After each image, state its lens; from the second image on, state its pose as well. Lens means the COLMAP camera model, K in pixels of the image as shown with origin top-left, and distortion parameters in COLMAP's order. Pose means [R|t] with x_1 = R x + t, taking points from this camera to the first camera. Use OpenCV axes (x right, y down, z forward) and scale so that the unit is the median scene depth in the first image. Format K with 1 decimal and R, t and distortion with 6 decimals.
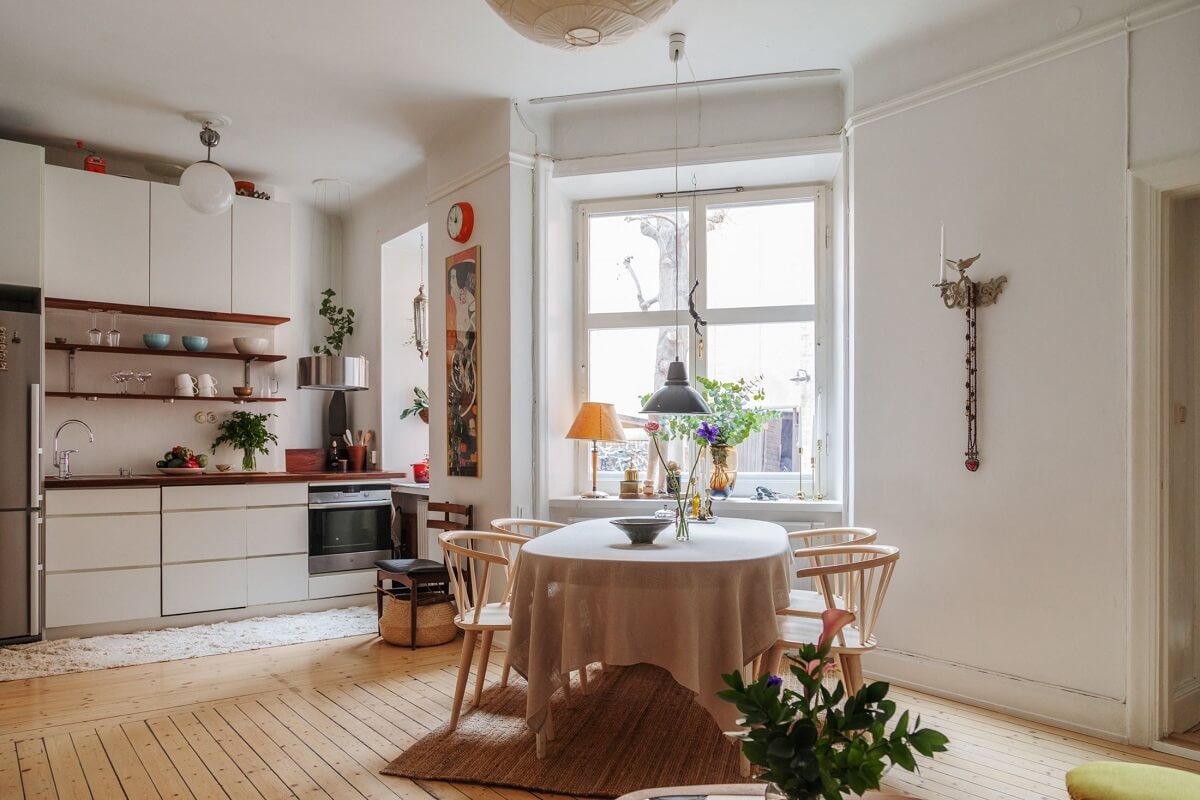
lens RADIAL K [[850.4, 0, 604.8], [0, 850.4, 440.5], [0, 0, 1]] dist [0.036012, -0.000412]
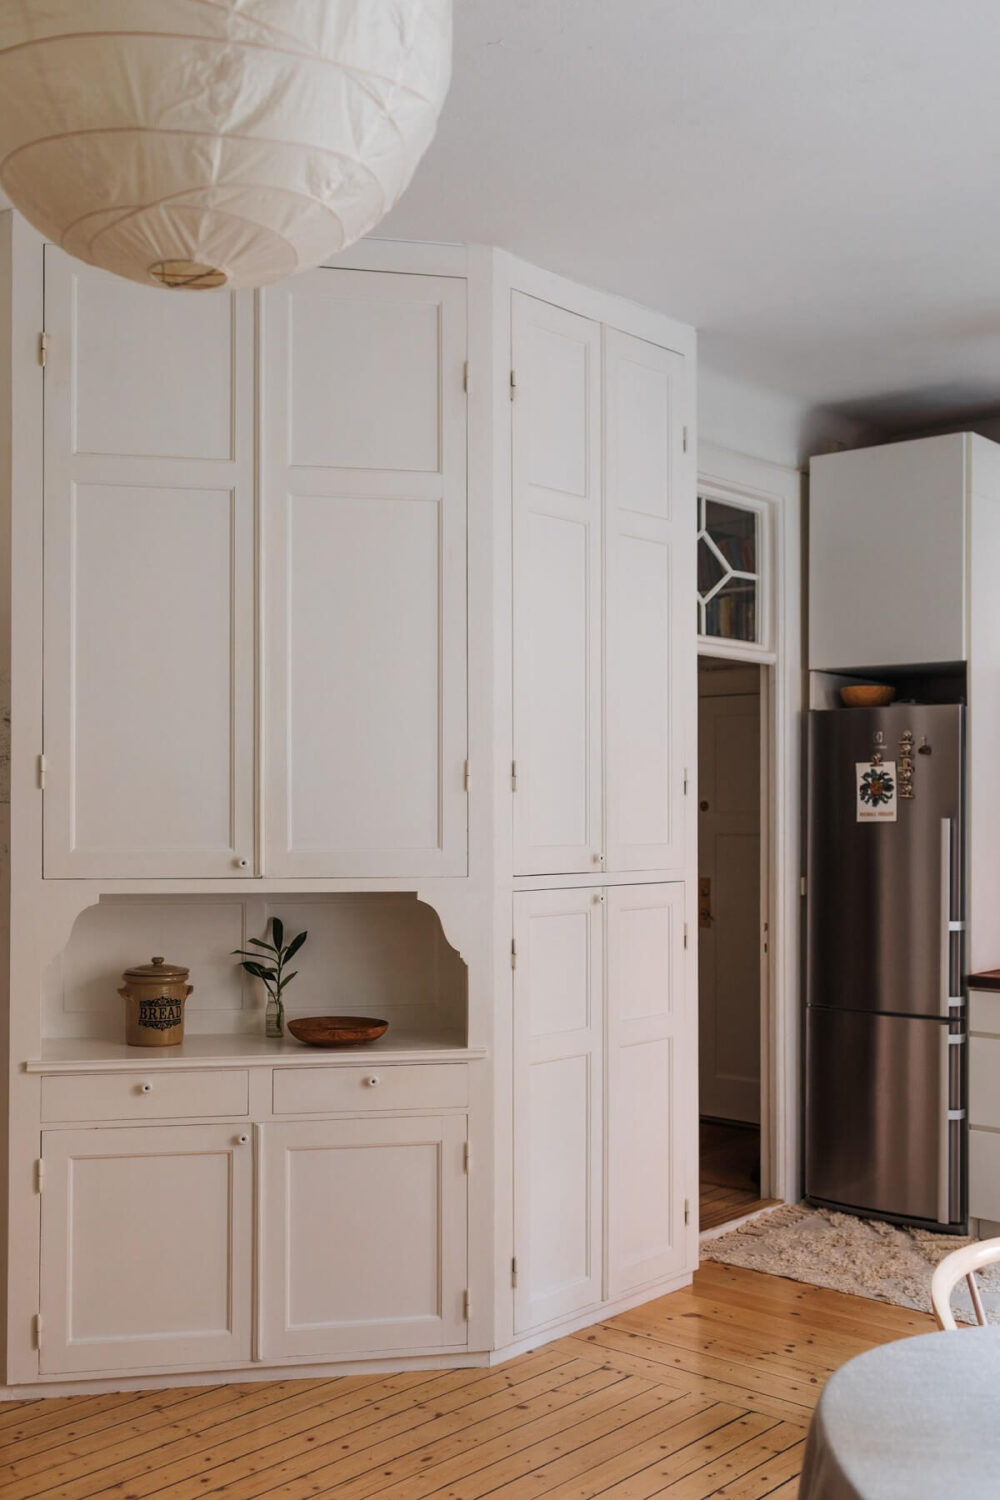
lens RADIAL K [[1544.0, 0, 413.1], [0, 1544.0, 782.2], [0, 0, 1]] dist [-0.017982, 0.000000]
pose [[0.176758, -0.011424, -0.984188, 0.326333], [0.000789, 0.999934, -0.011465, -0.070644], [0.984254, 0.001250, 0.176756, 0.377540]]
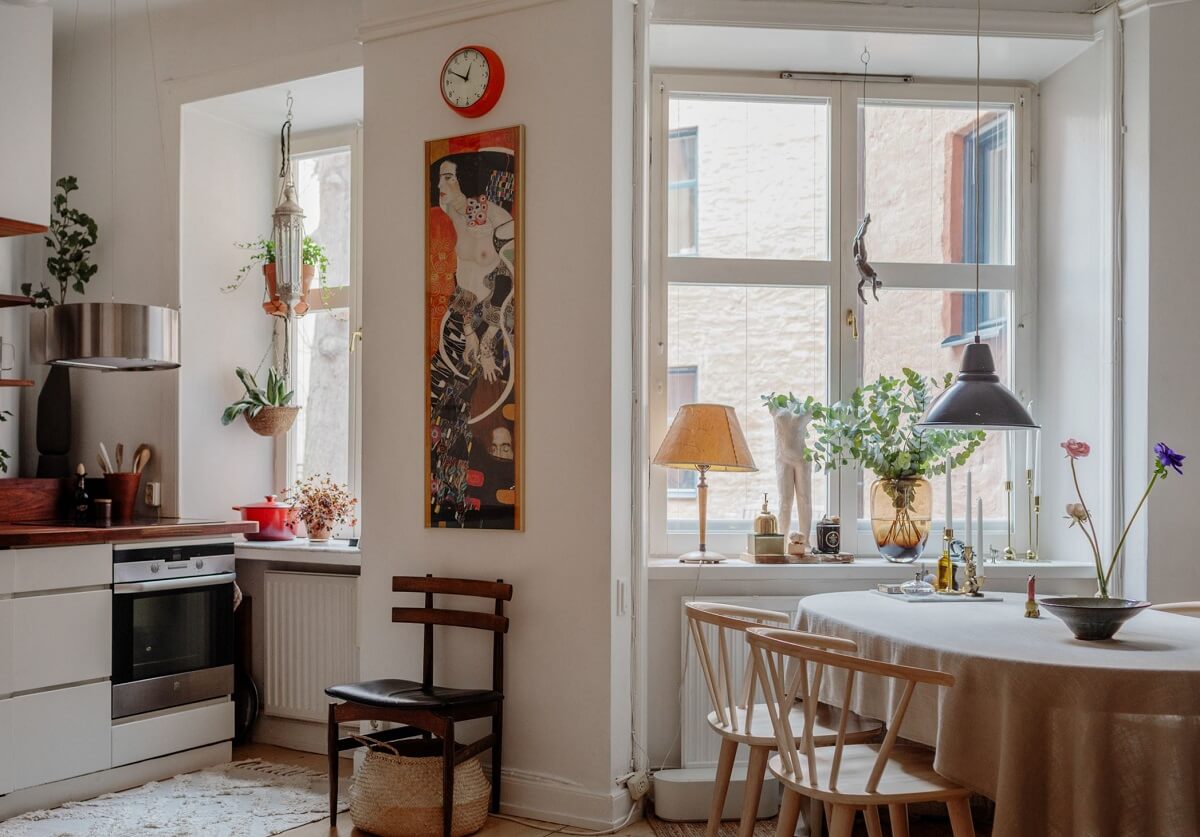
lens RADIAL K [[1304.0, 0, 594.8], [0, 1304.0, 452.9], [0, 0, 1]] dist [0.032862, 0.000000]
pose [[0.931134, 0.011129, 0.364508, -0.399132], [-0.007744, 0.999912, -0.010744, 0.000030], [-0.364596, 0.007182, 0.931138, 0.158995]]
